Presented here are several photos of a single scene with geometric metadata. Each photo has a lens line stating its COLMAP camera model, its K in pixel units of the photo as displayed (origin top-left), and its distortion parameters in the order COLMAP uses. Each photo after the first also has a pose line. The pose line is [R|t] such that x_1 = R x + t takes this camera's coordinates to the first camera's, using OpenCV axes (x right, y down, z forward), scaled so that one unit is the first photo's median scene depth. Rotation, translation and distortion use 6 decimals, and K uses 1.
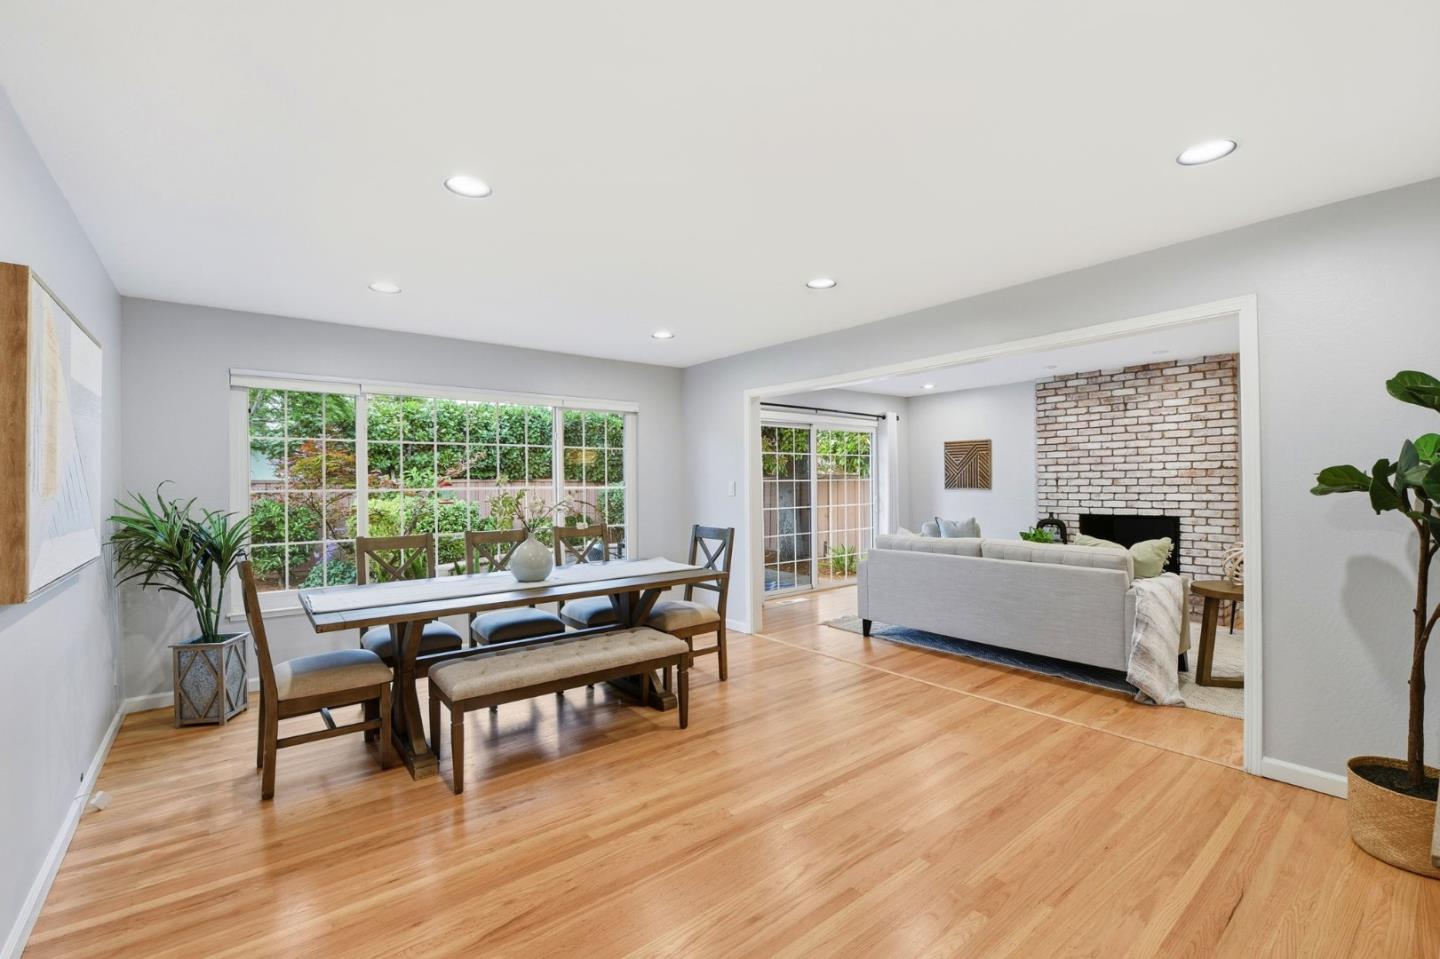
lens RADIAL K [[615.4, 0, 720.0], [0, 615.4, 479.5], [0, 0, 1]] dist [-0.001692, -0.013647]
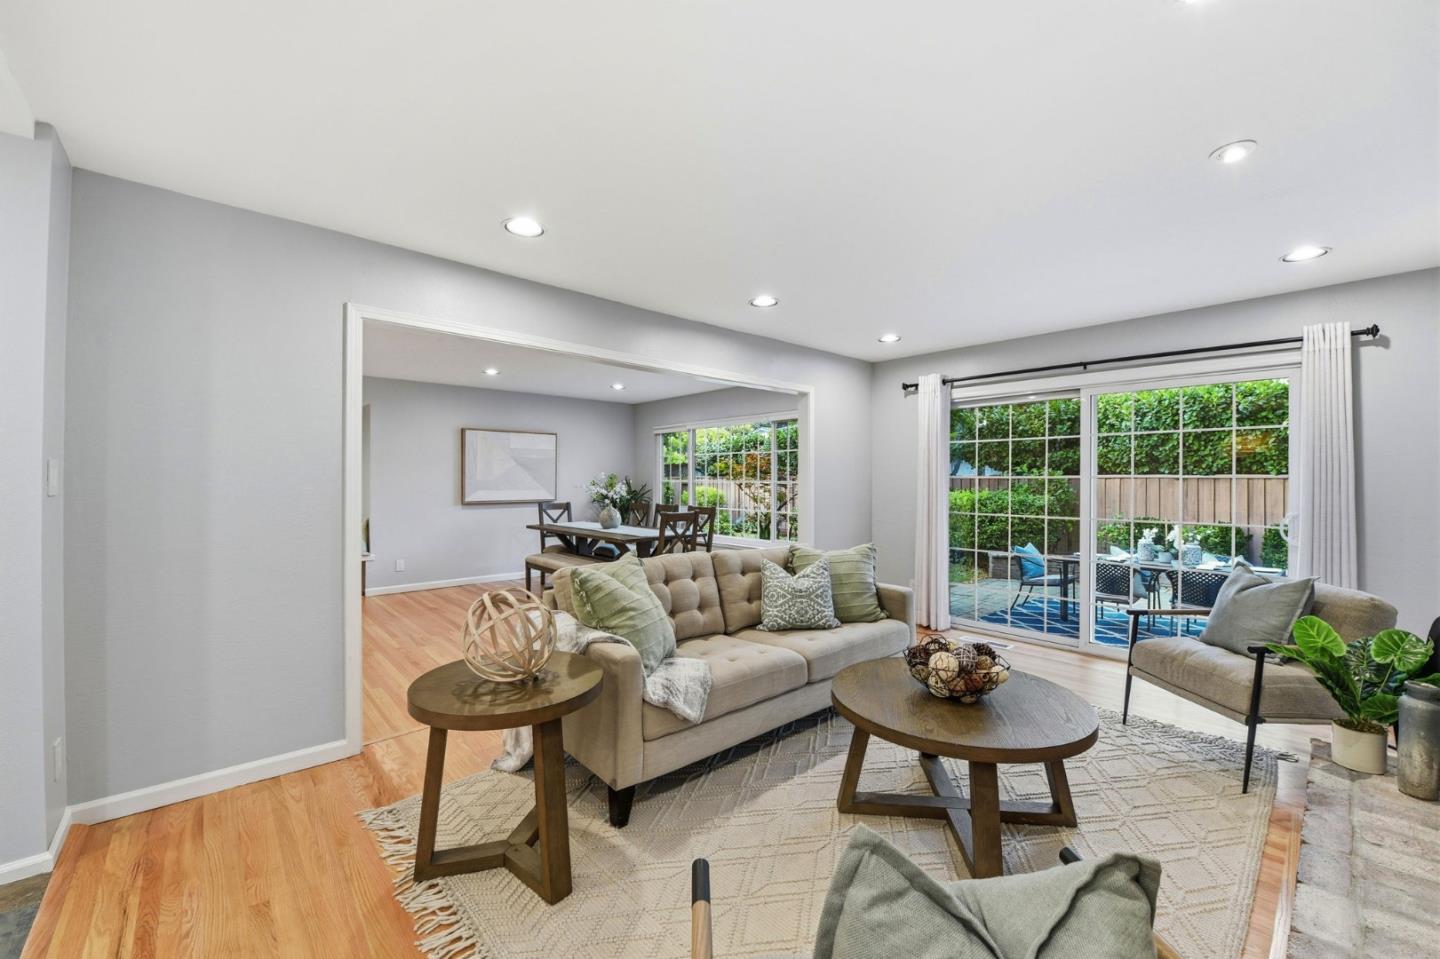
lens RADIAL K [[574.7, 0, 719.6], [0, 574.7, 481.6], [0, 0, 1]] dist [-0.014214, -0.003556]
pose [[0.060582, 0.011211, -0.998100, 0.834660], [0.000330, 0.999937, 0.011252, -0.001612], [0.998163, -0.001011, 0.060575, 0.690530]]
